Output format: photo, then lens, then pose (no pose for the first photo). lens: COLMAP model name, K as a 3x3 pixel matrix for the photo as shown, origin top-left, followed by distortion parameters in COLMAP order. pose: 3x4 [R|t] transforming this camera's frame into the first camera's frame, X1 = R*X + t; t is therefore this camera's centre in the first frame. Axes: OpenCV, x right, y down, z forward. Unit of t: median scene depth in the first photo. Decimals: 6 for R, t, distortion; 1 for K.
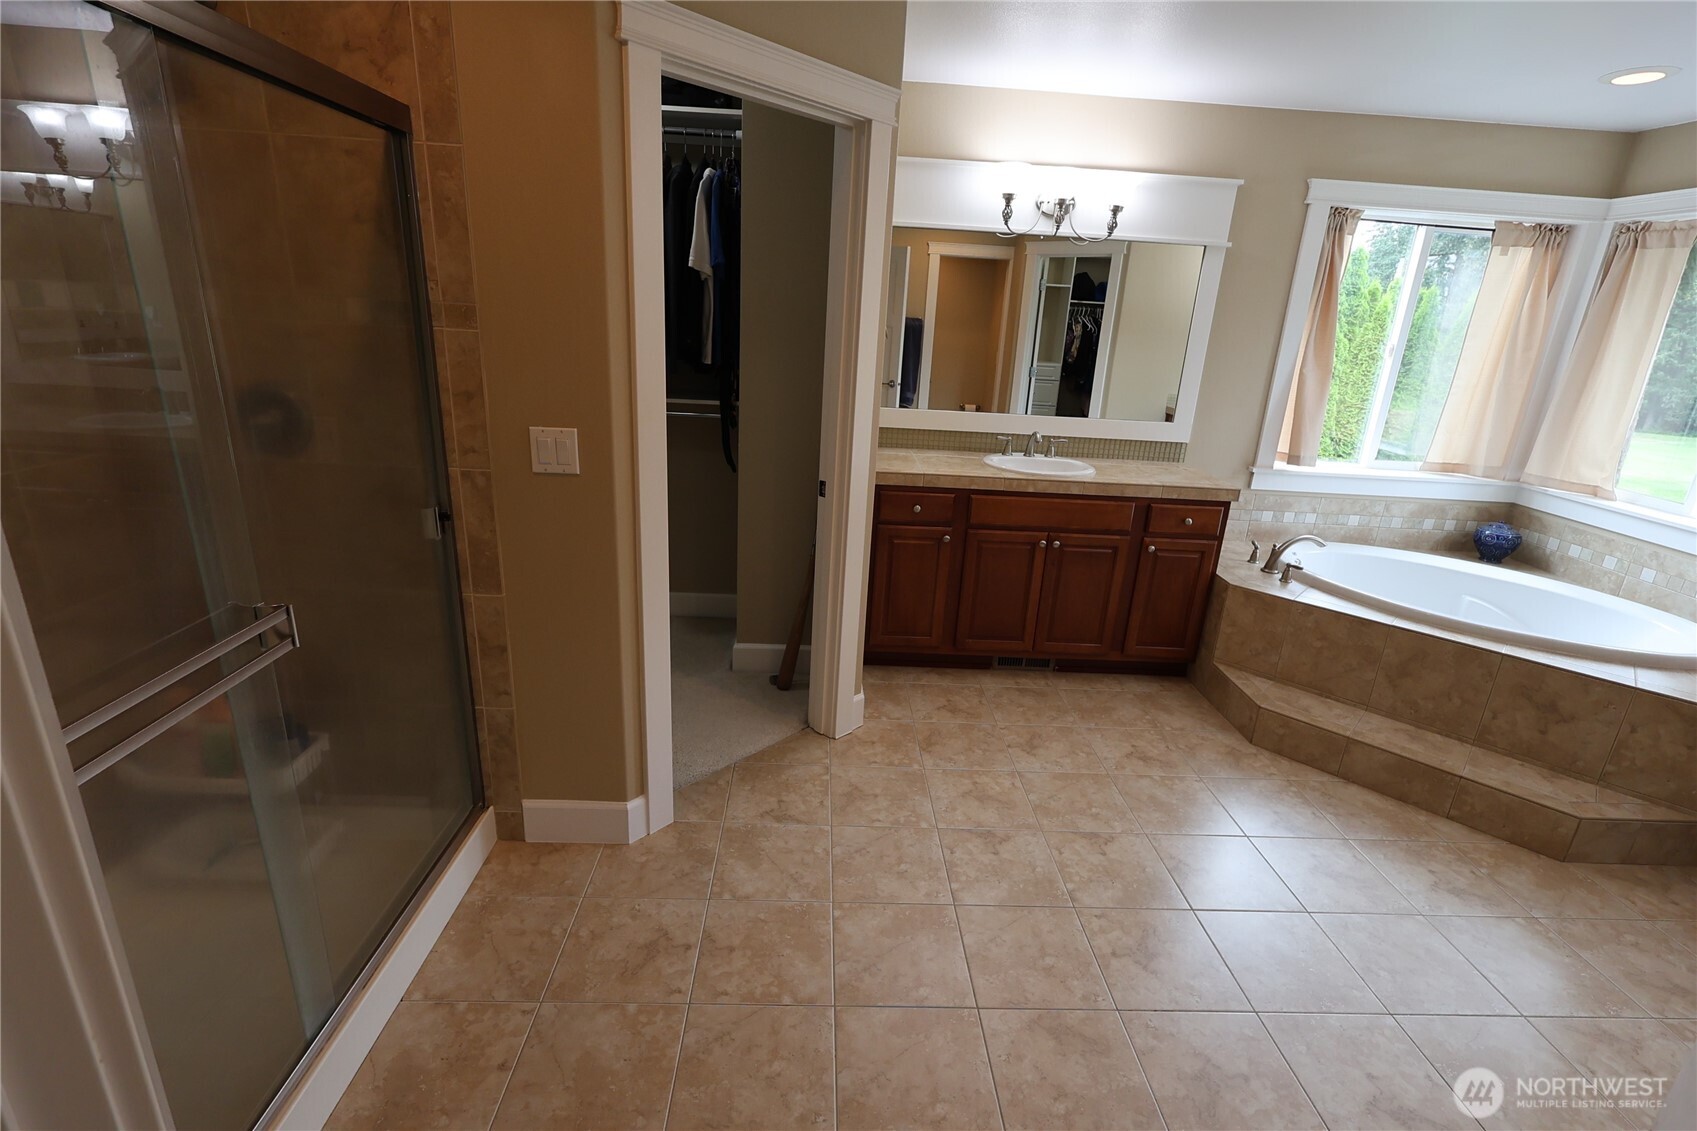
lens RADIAL K [[778.7, 0, 852.9], [0, 778.7, 565.3], [0, 0, 1]] dist [-0.002200, 0.001415]
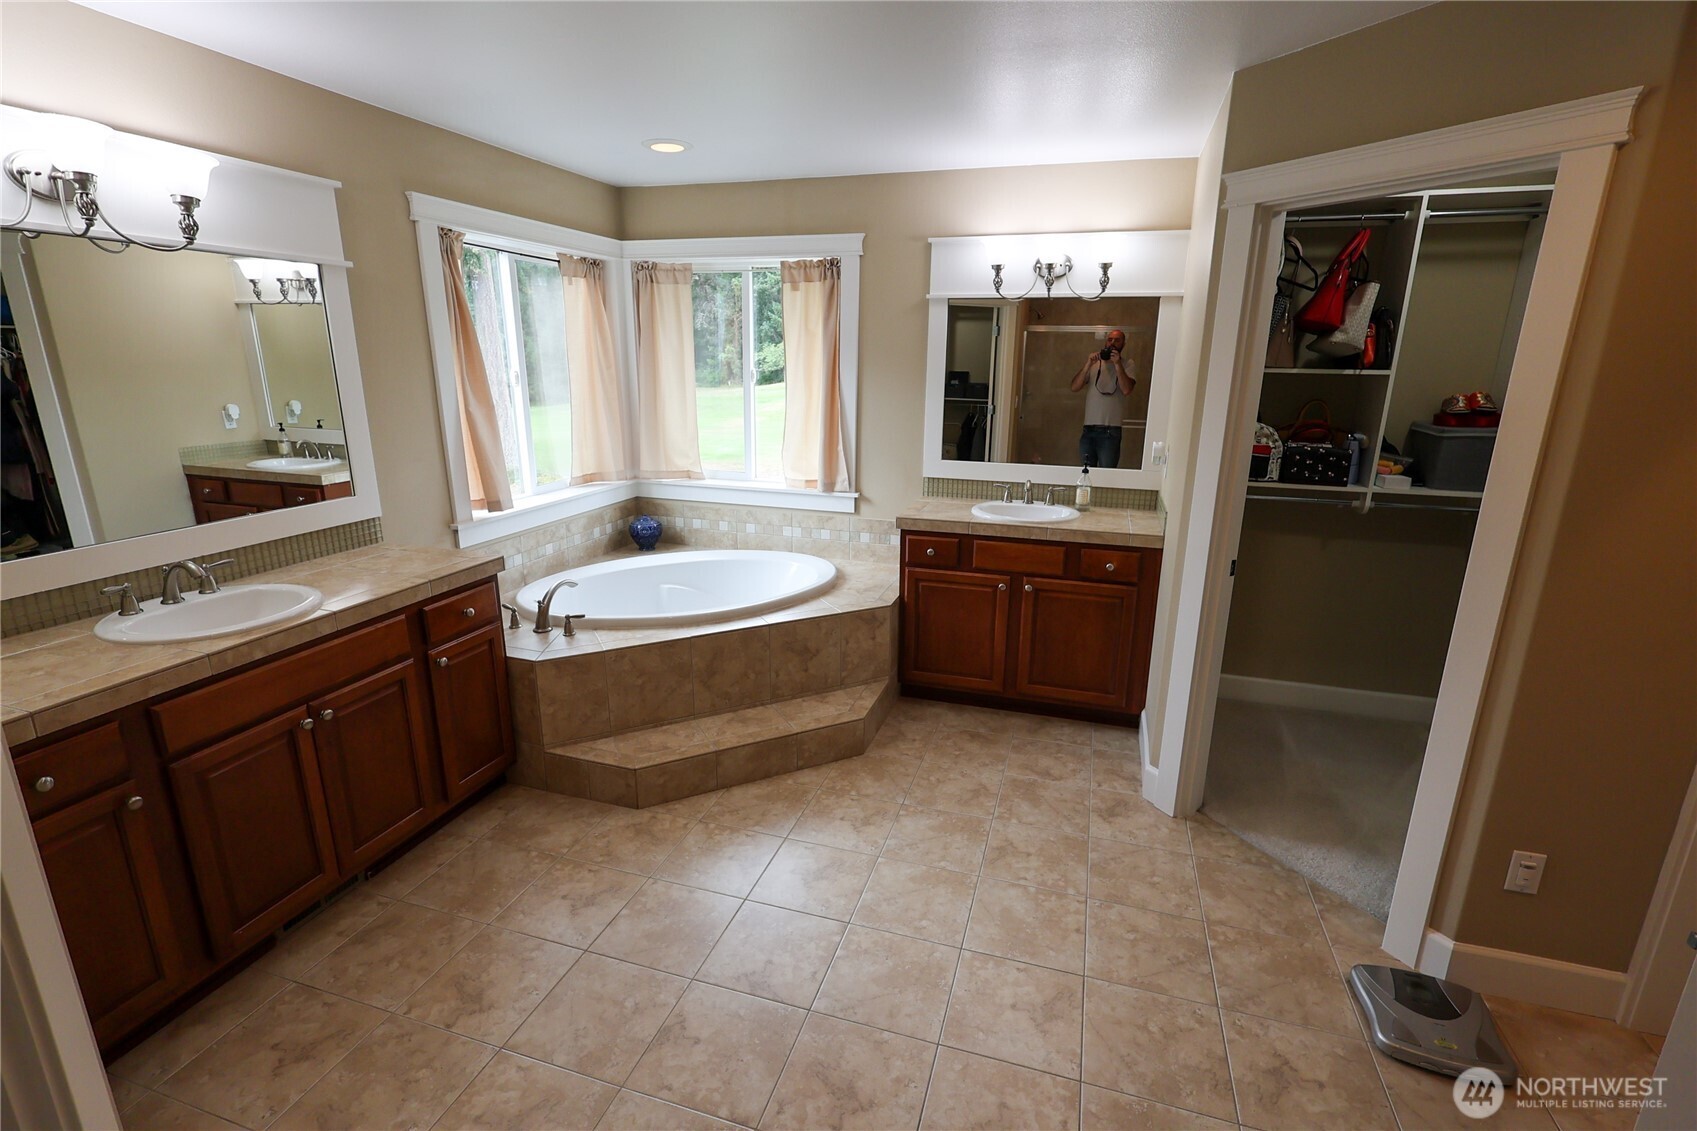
lens RADIAL K [[778.7, 0, 858.7], [0, 778.7, 567.6], [0, 0, 1]] dist [-0.002200, 0.001415]
pose [[0.335654, -0.300446, 0.892787, -0.135458], [0.301522, 0.932174, 0.200340, -0.137367], [-0.892424, 0.201950, 0.403479, 0.305948]]
